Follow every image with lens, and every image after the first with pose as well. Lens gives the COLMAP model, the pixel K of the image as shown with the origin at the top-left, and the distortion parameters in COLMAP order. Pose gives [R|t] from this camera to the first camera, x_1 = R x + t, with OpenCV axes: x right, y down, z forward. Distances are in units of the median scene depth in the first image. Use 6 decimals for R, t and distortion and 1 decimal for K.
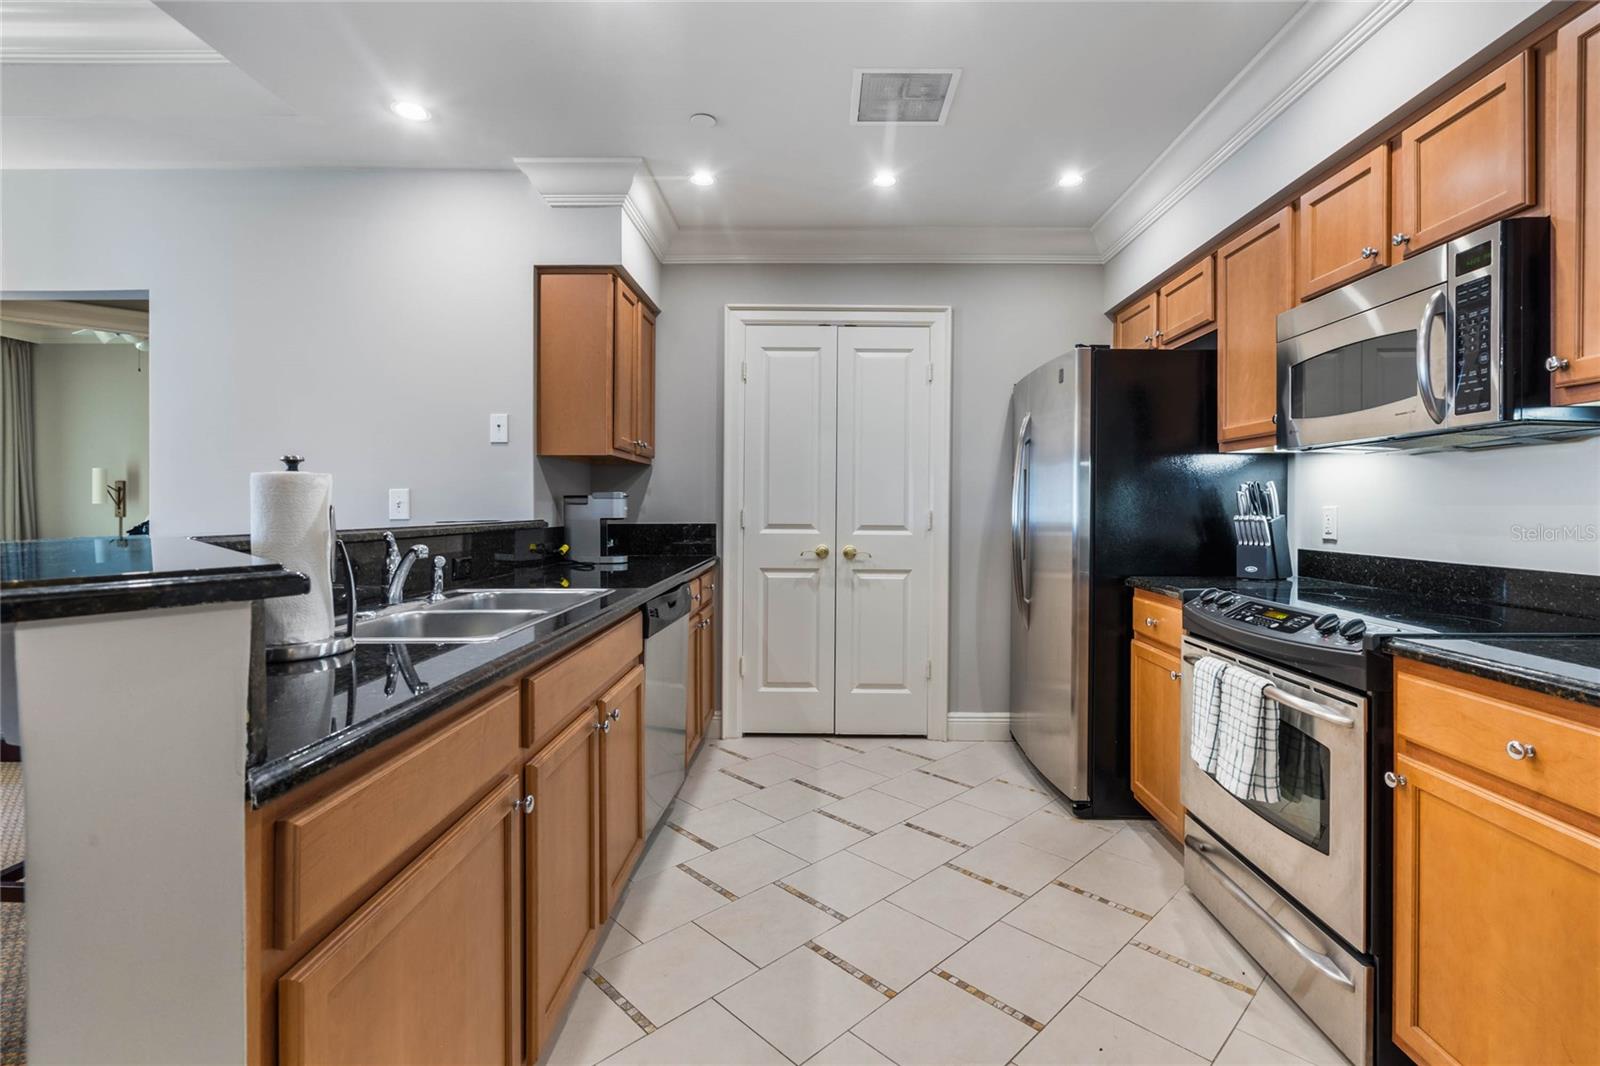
lens RADIAL K [[725.0, 0, 824.4], [0, 725.0, 508.4], [0, 0, 1]] dist [-0.018481, -0.000182]
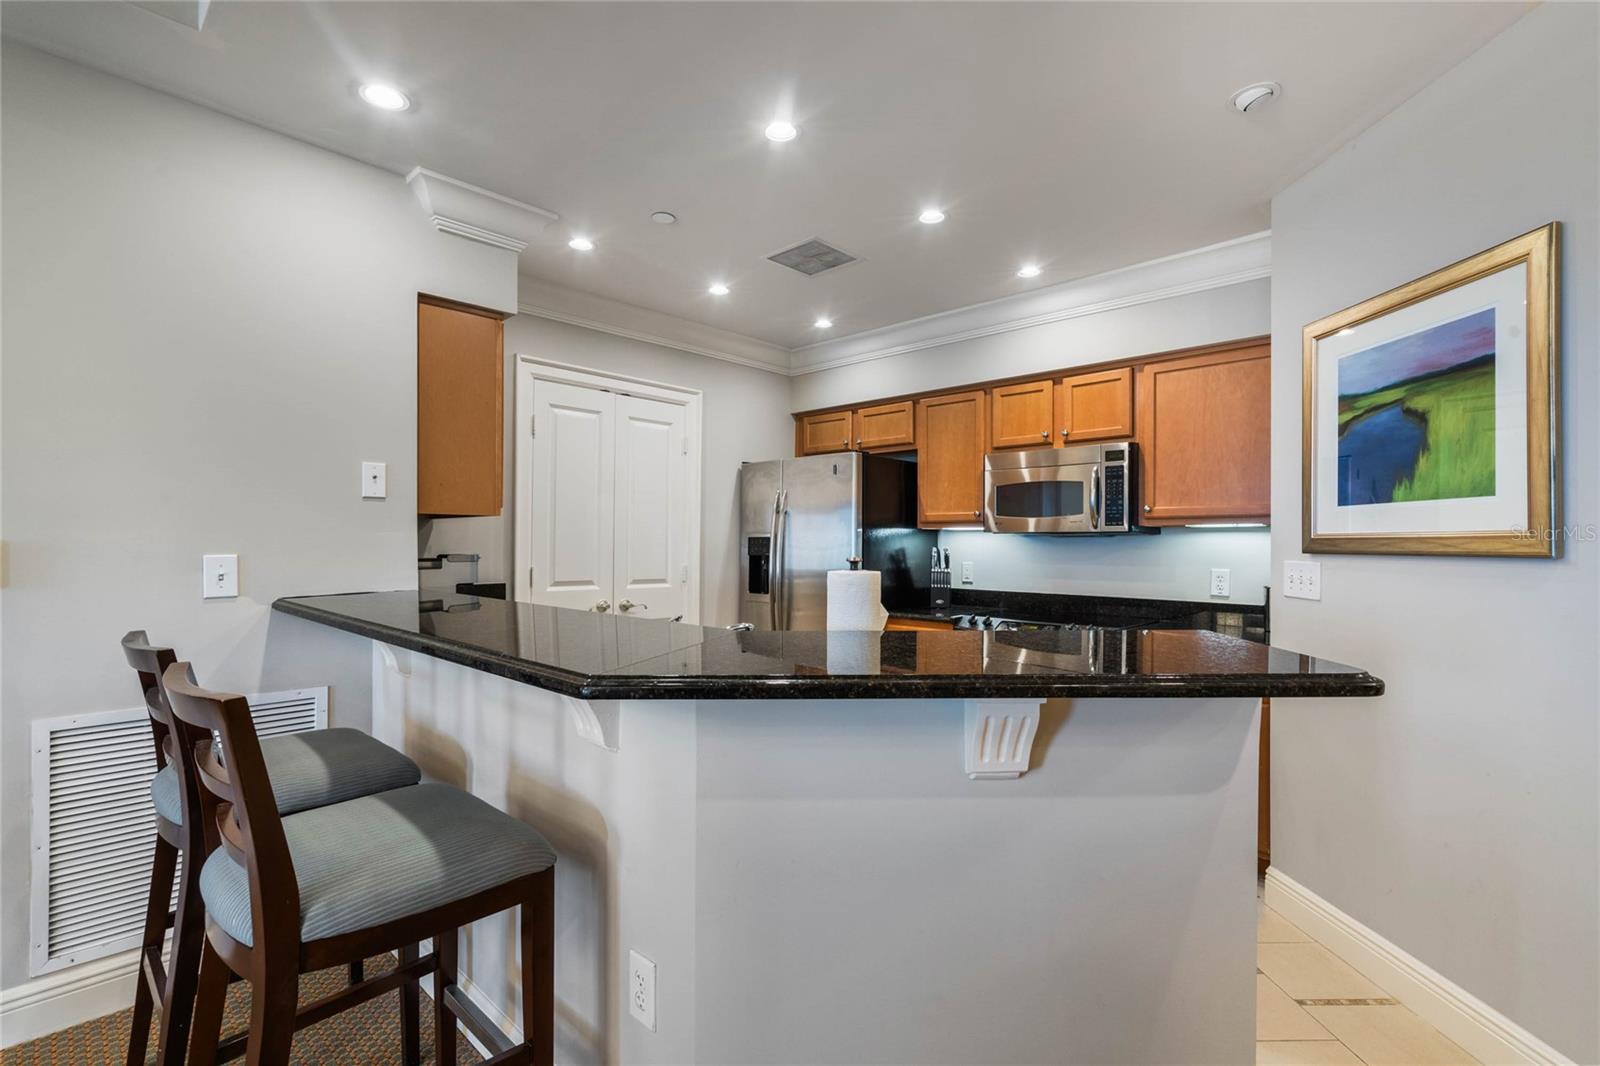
lens RADIAL K [[725.0, 0, 802.5], [0, 725.0, 539.3], [0, 0, 1]] dist [-0.018481, -0.000182]
pose [[0.692092, 0.006226, 0.721782, -0.693338], [-0.003645, 0.999980, -0.005130, -0.040560], [-0.721800, 0.000920, 0.692101, 0.081158]]
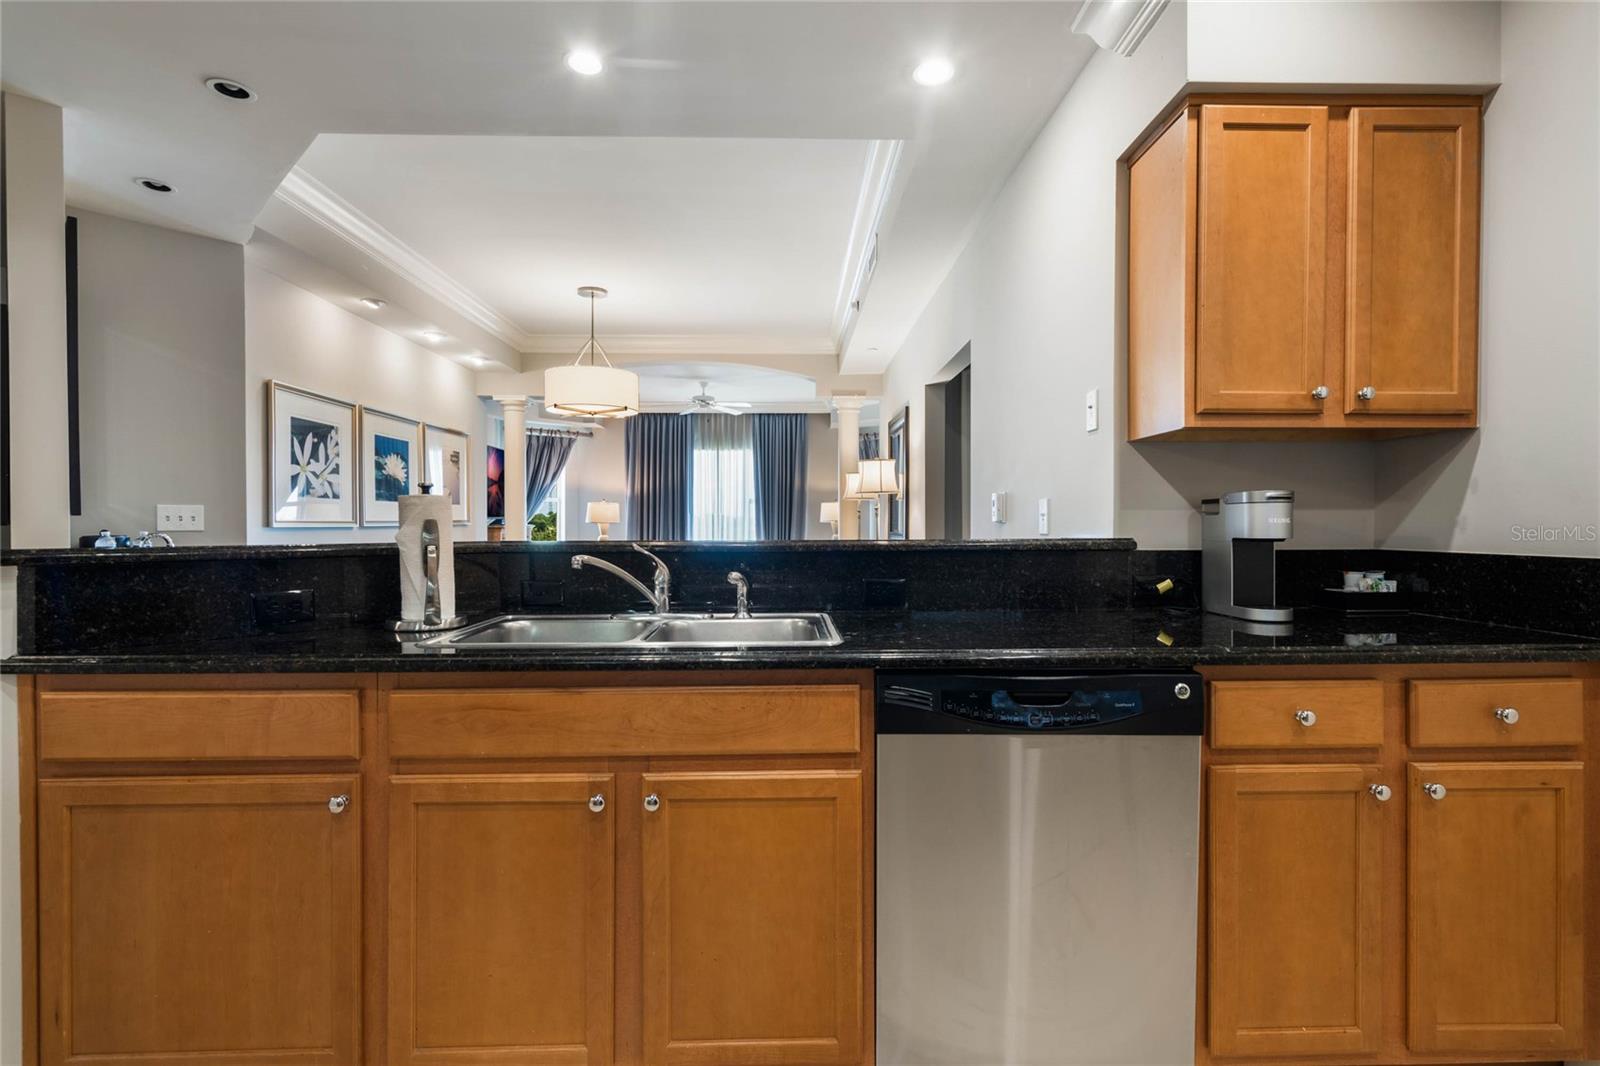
lens RADIAL K [[725.0, 0, 803.7], [0, 725.0, 532.4], [0, 0, 1]] dist [-0.018481, -0.000182]
pose [[0.028950, 0.008428, -0.999545, 0.260707], [-0.000383, 0.999964, 0.008421, 0.004677], [0.999581, 0.000139, 0.028953, 0.680765]]
